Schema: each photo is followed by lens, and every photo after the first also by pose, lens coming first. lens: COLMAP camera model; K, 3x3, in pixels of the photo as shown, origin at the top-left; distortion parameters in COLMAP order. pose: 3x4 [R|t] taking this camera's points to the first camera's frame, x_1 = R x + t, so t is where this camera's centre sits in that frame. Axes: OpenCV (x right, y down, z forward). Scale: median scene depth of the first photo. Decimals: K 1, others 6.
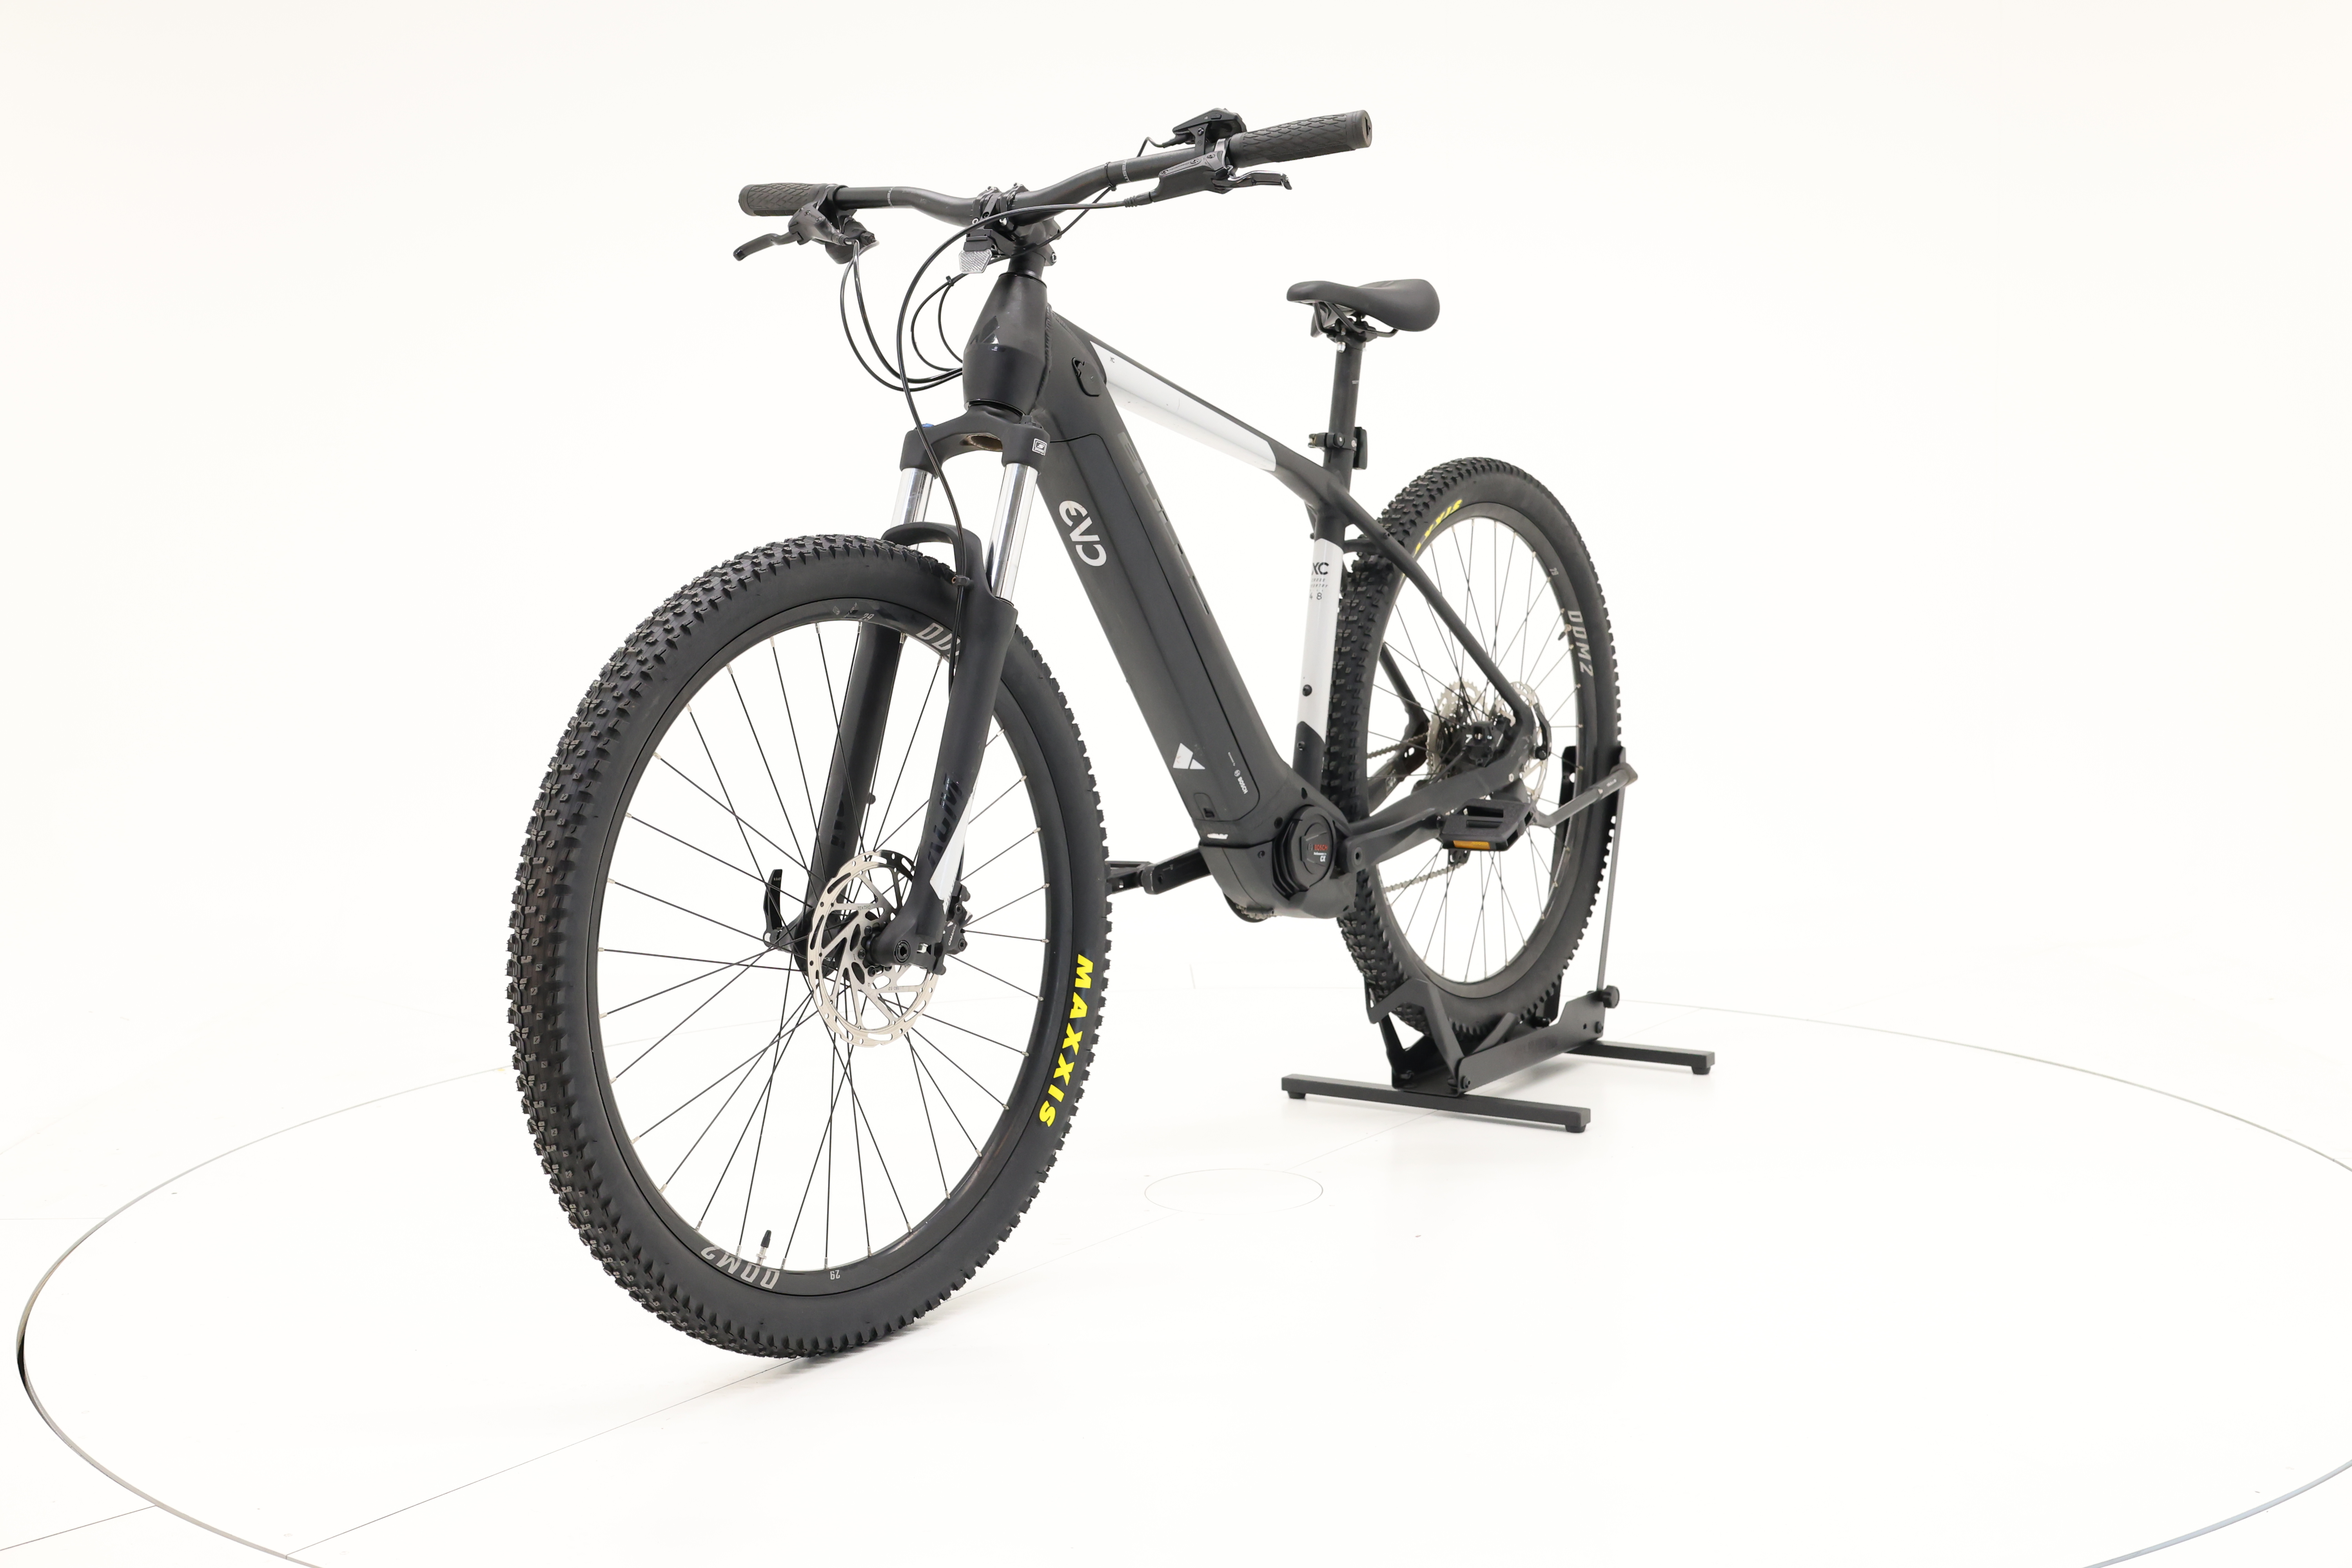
lens RADIAL K [[2655.0, 0, 1180.9], [0, 2655.0, 778.9], [0, 0, 1]] dist [0.027098, 0.000000]
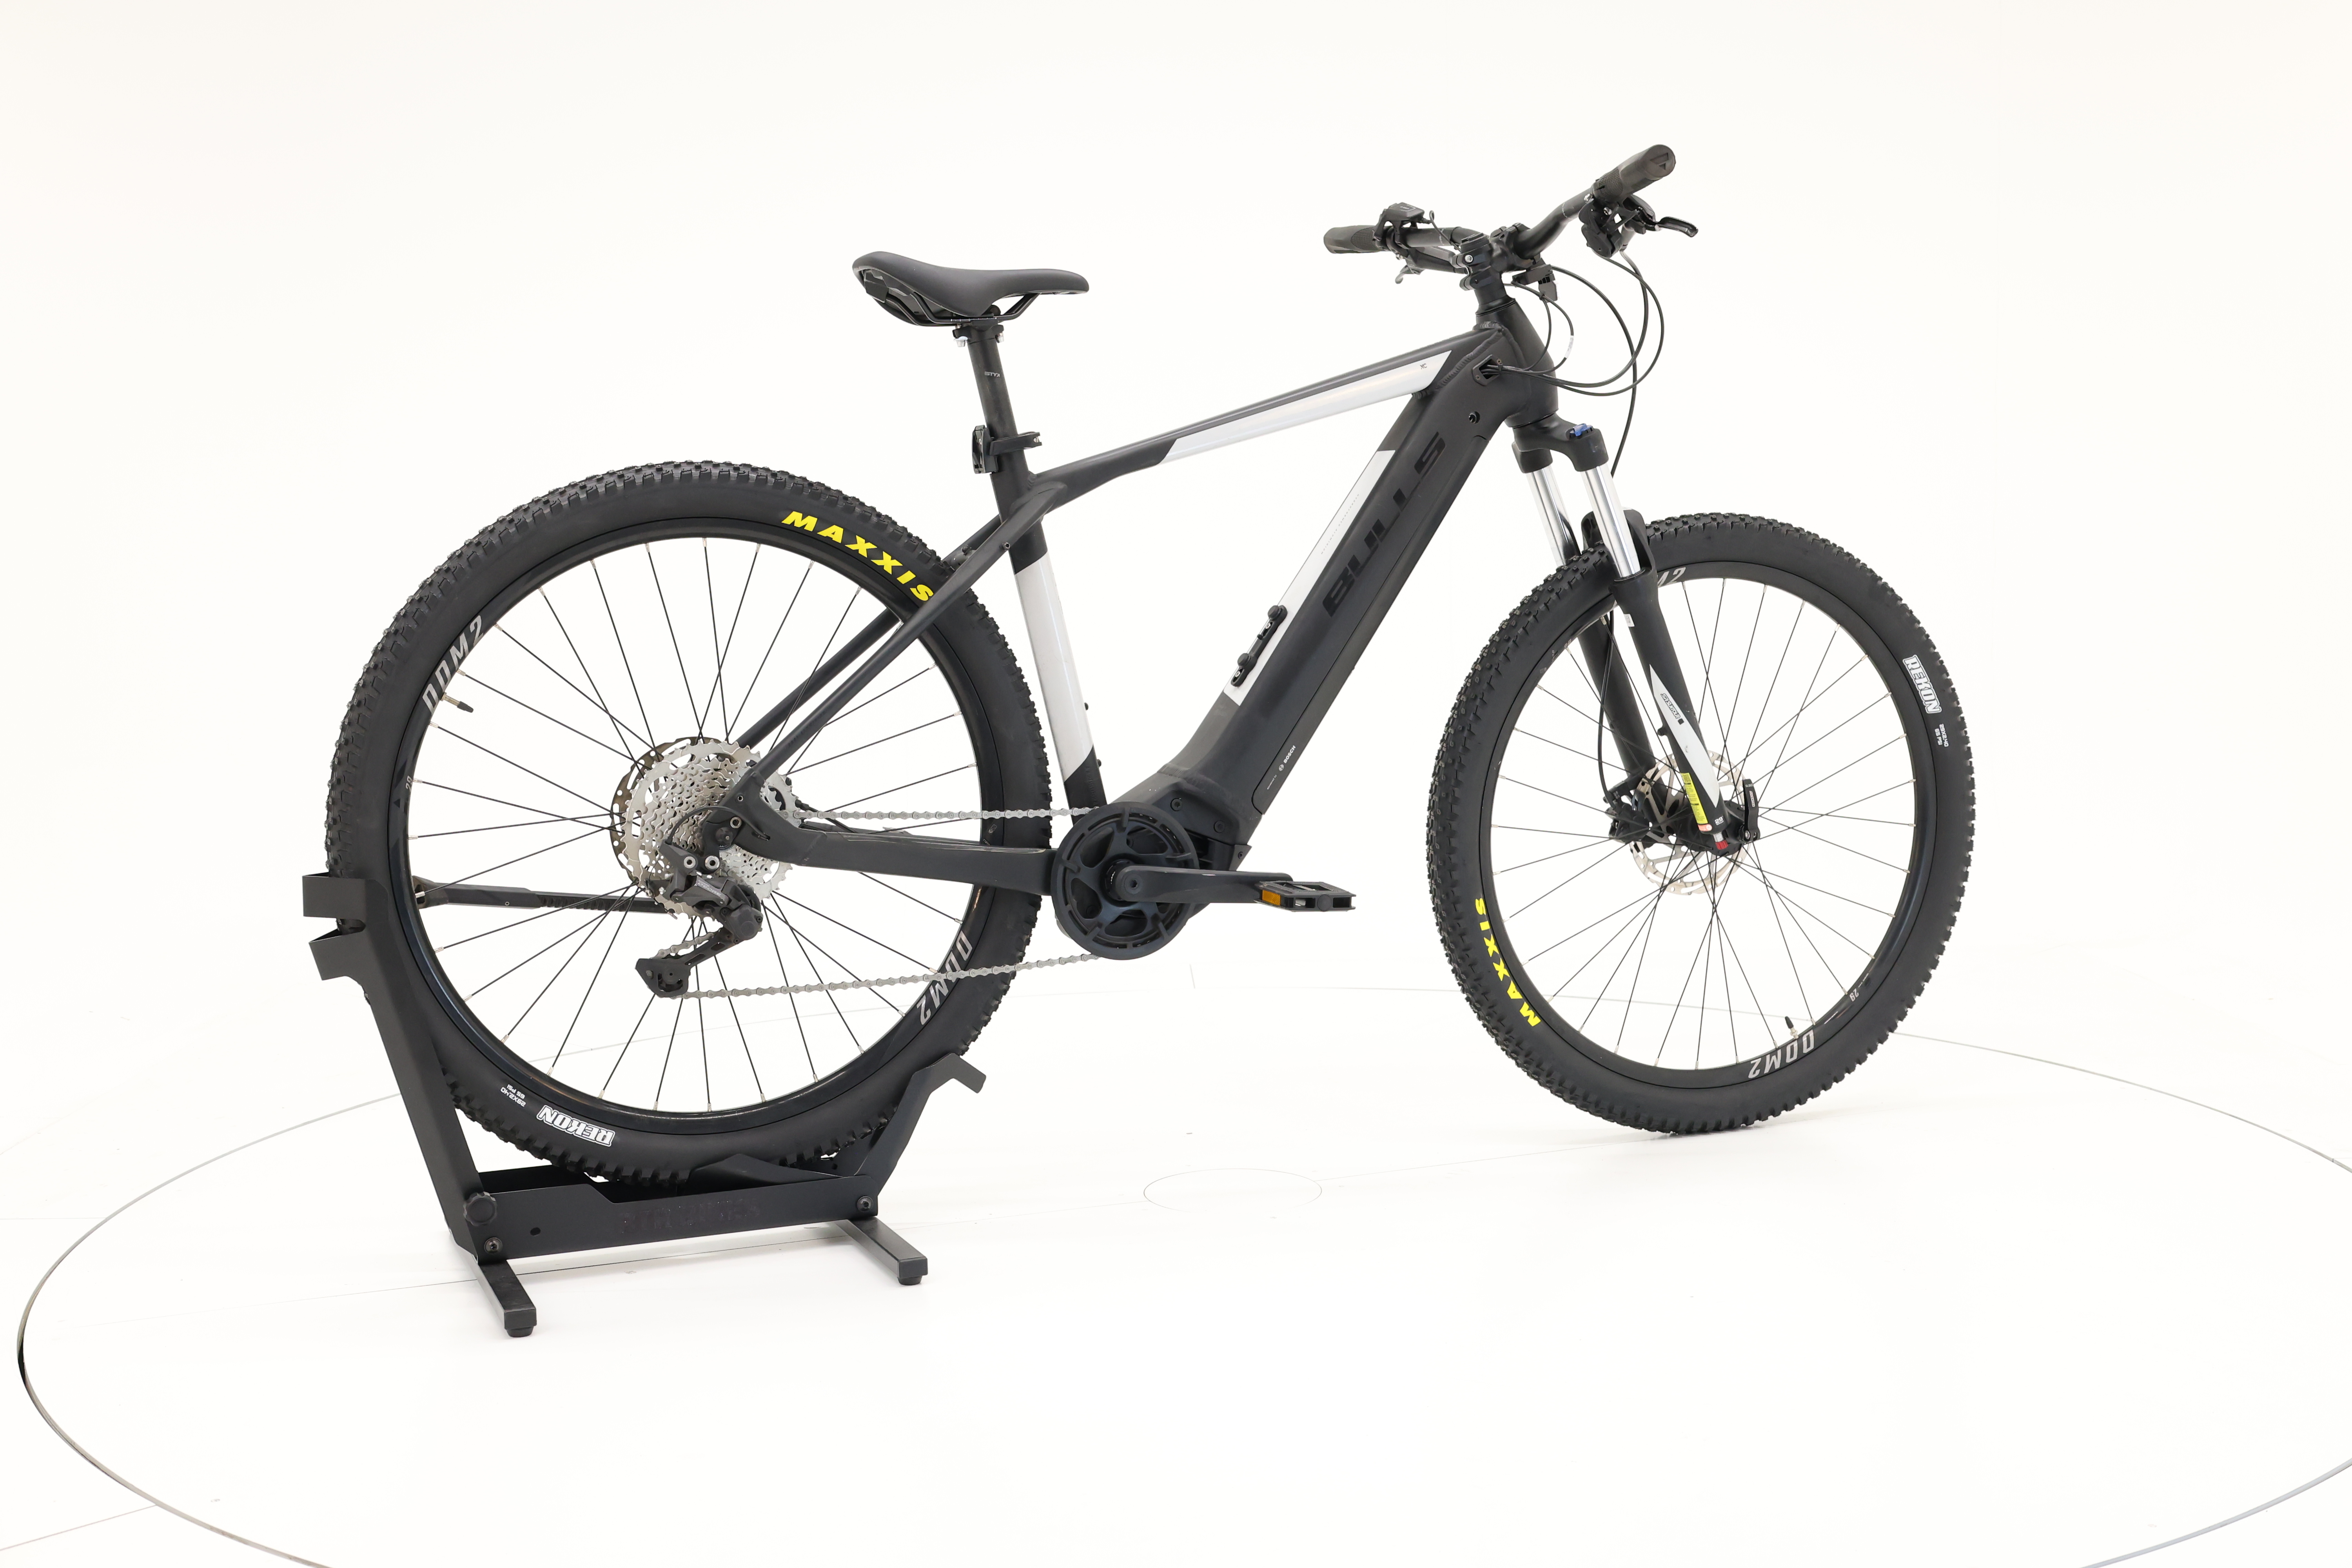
lens RADIAL K [[2655.0, 0, 1182.0], [0, 2655.0, 790.8], [0, 0, 1]] dist [0.027098, 0.000000]
pose [[-0.838430, -0.019805, 0.544649, -0.567210], [0.091697, 0.979967, 0.176792, -0.191913], [-0.537240, 0.198171, -0.819818, 2.016137]]
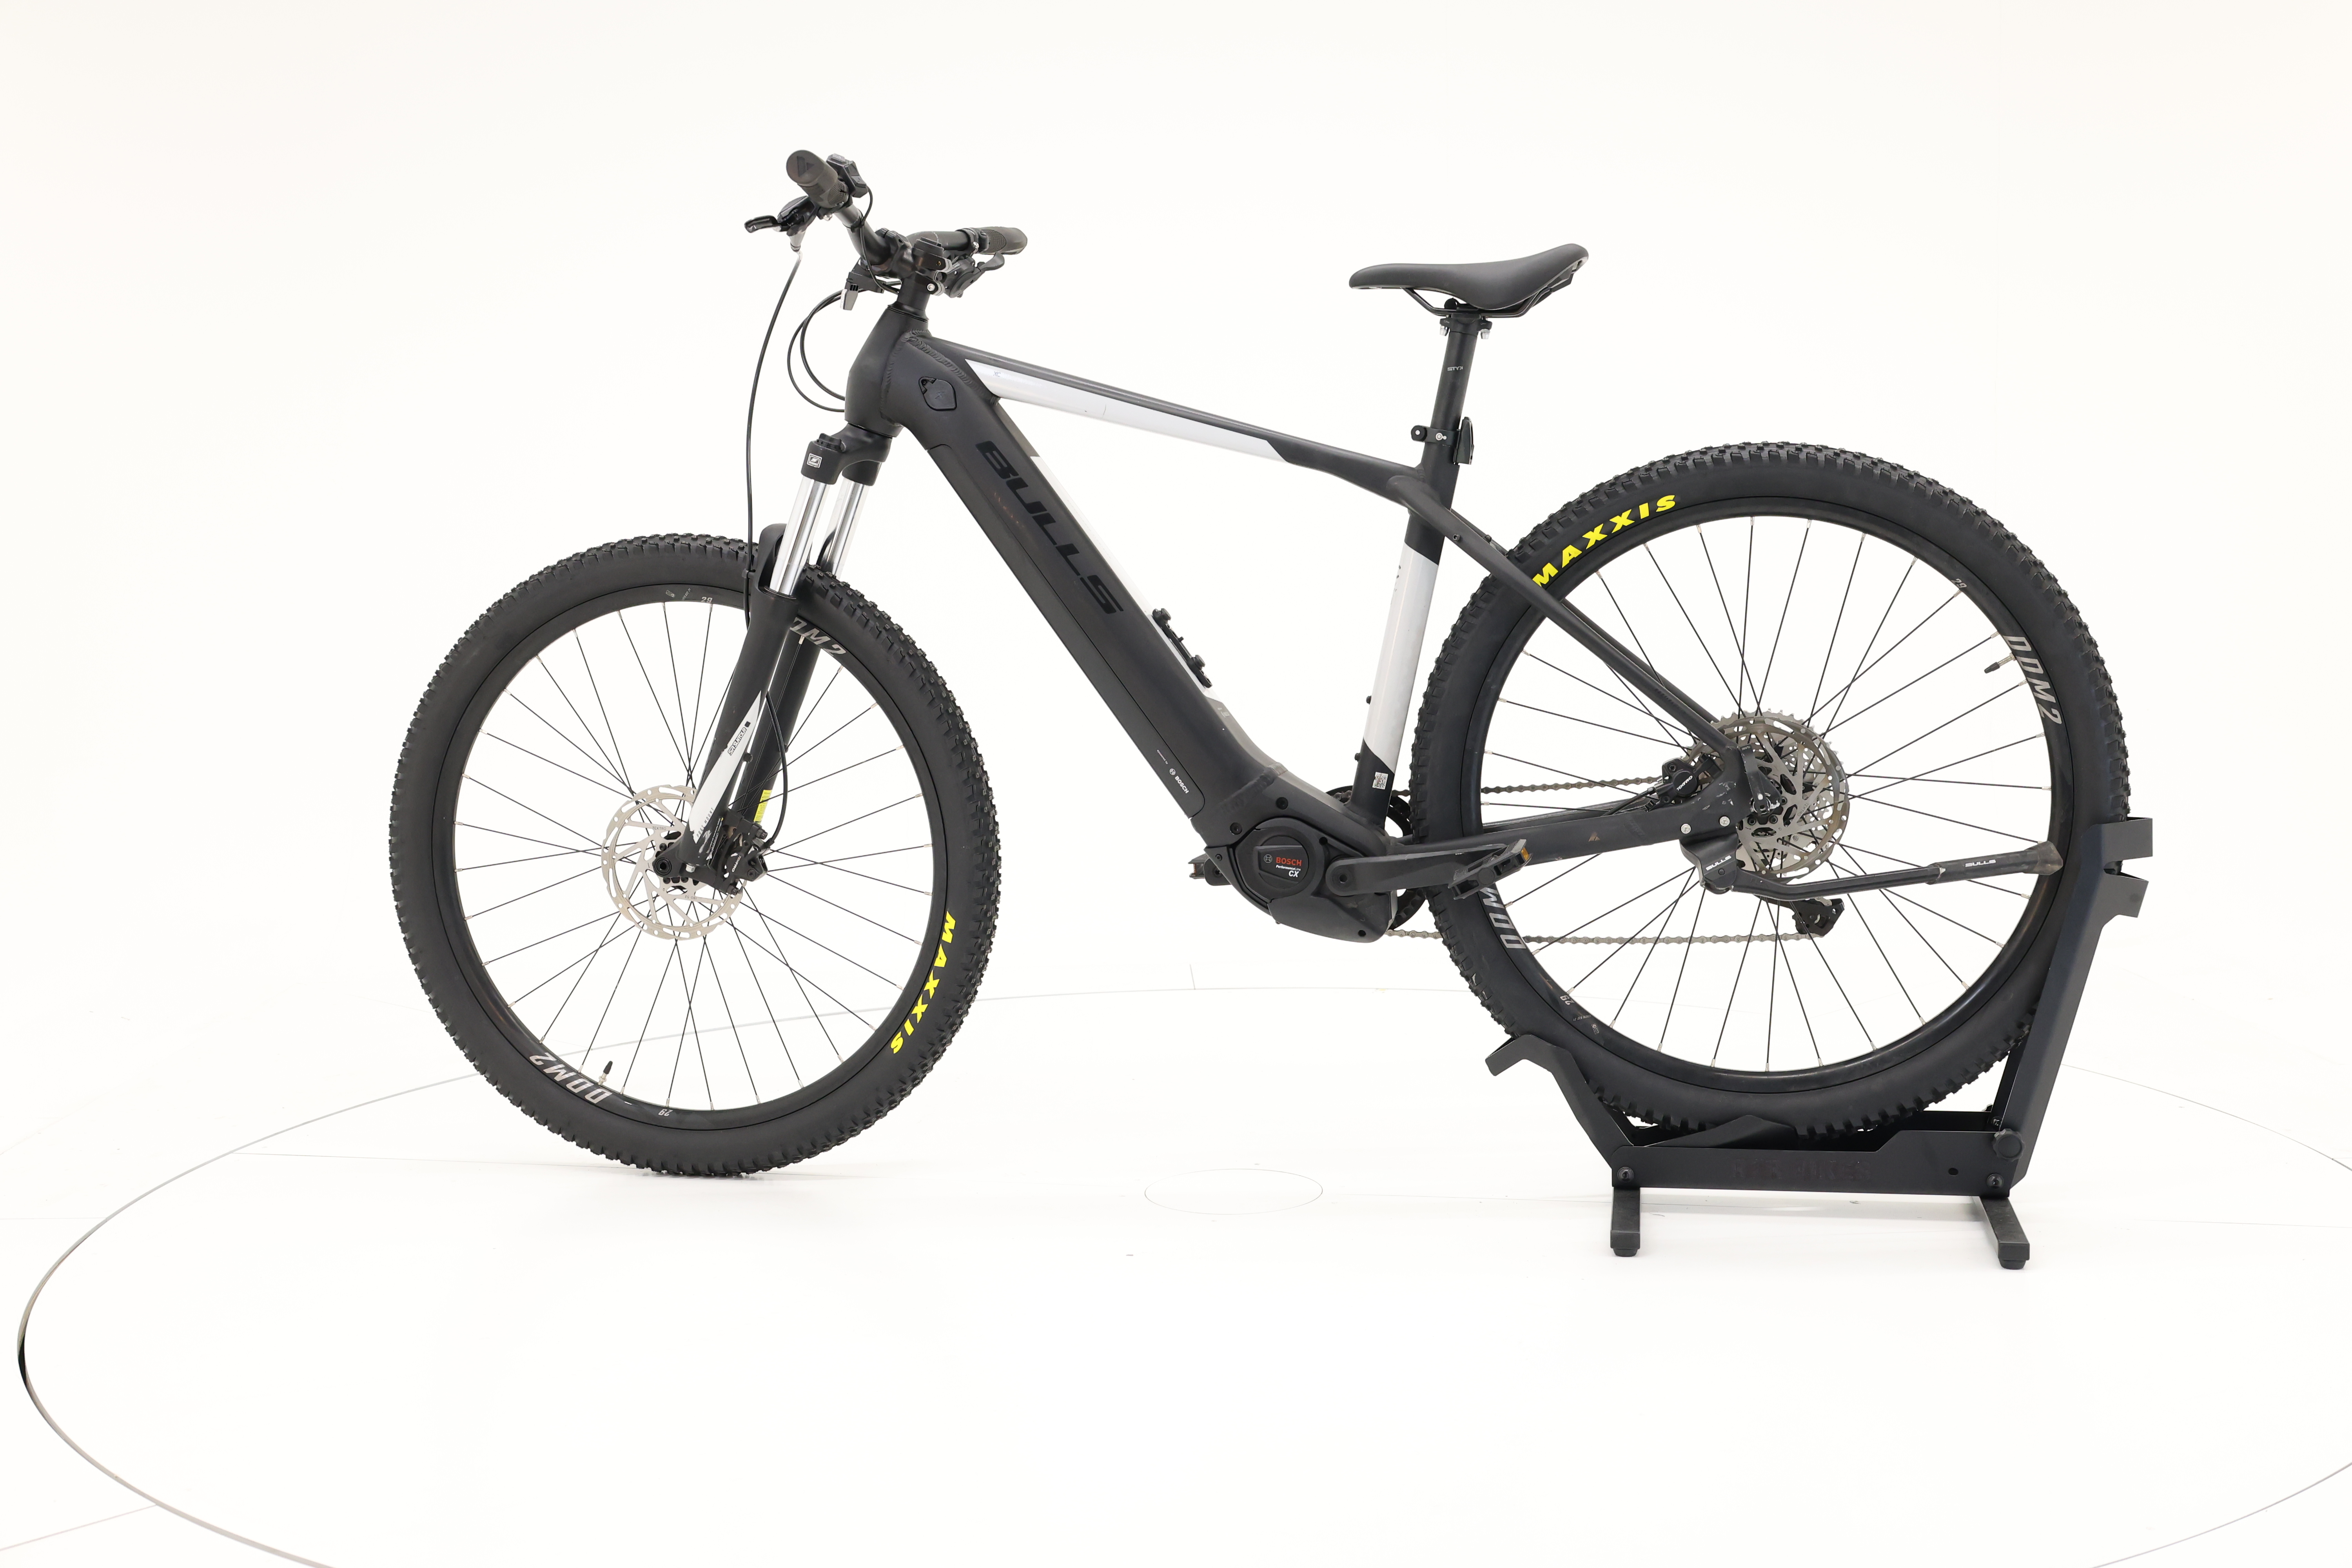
lens RADIAL K [[2655.0, 0, 1189.7], [0, 2655.0, 781.2], [0, 0, 1]] dist [0.027098, 0.000000]
pose [[0.401200, 0.105706, -0.909871, 1.016257], [-0.081634, 0.993493, 0.079425, -0.085441], [0.912346, 0.042411, 0.407219, 0.638544]]
